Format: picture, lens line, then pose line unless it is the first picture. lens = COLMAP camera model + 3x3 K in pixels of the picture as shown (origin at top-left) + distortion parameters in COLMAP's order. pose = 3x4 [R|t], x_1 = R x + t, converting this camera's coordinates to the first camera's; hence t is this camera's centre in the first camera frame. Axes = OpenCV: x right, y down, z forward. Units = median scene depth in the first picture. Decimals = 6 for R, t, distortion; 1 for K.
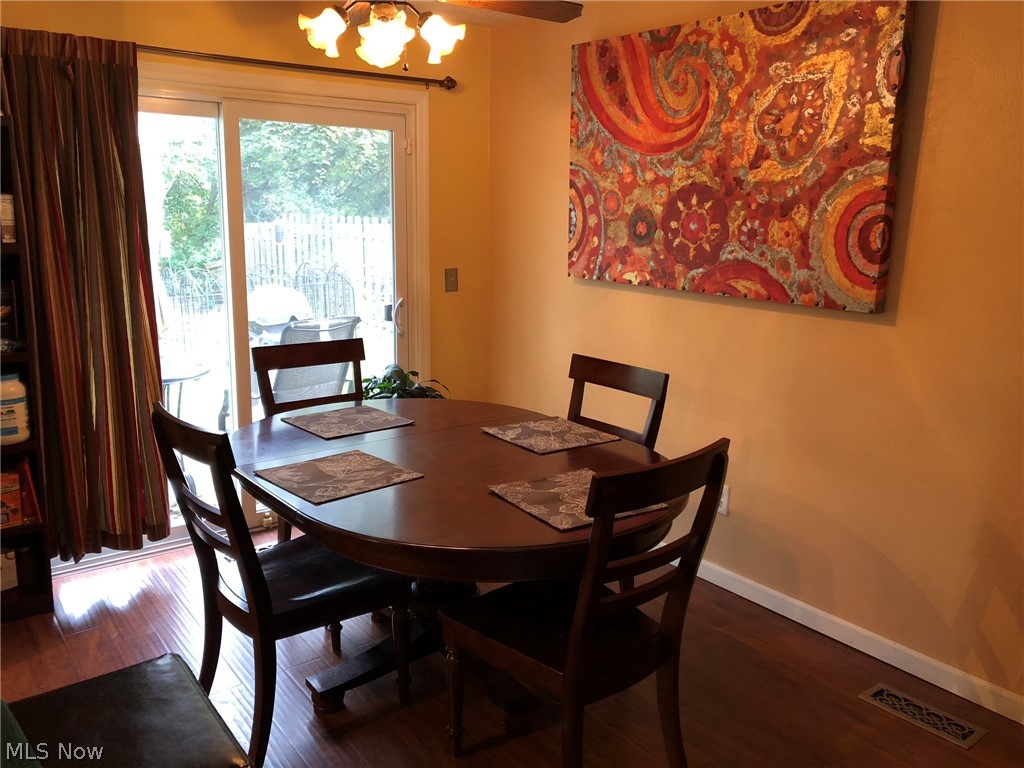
lens RADIAL K [[828.3, 0, 505.4], [0, 828.3, 377.6], [0, 0, 1]] dist [0.043500, -0.032978]
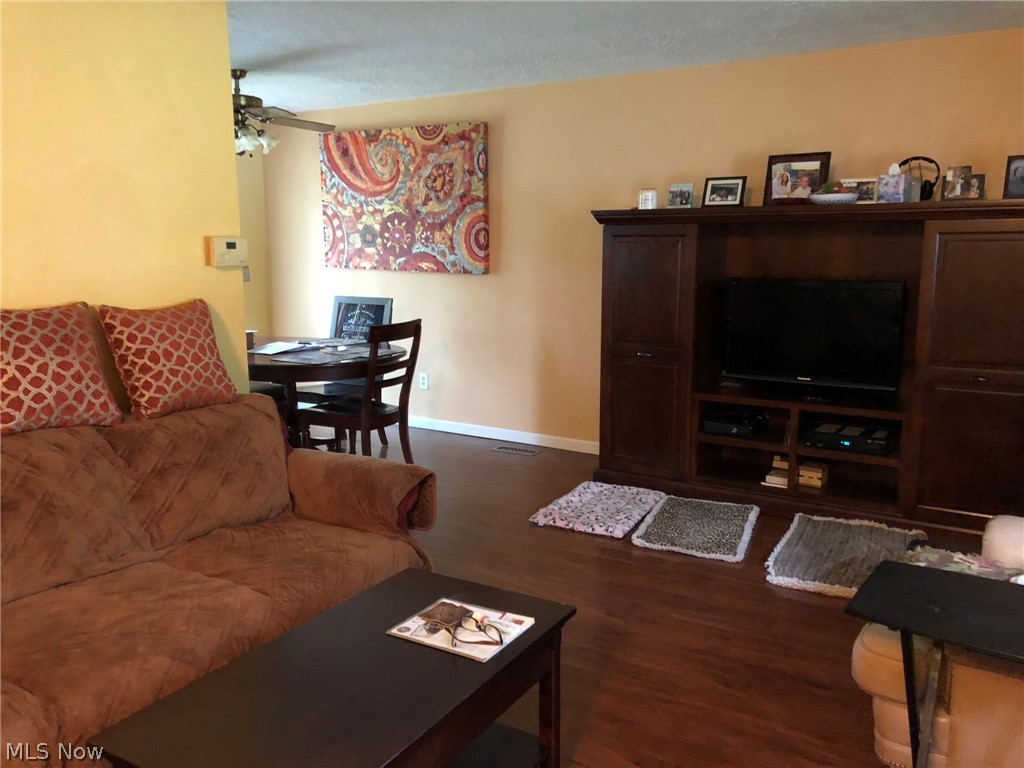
lens RADIAL K [[828.3, 0, 510.8], [0, 828.3, 388.5], [0, 0, 1]] dist [0.043500, -0.032978]
pose [[0.934792, -0.073607, 0.347485, -0.220311], [0.082118, 0.996574, -0.009809, 0.211279], [-0.345572, 0.037704, 0.937634, -0.872484]]
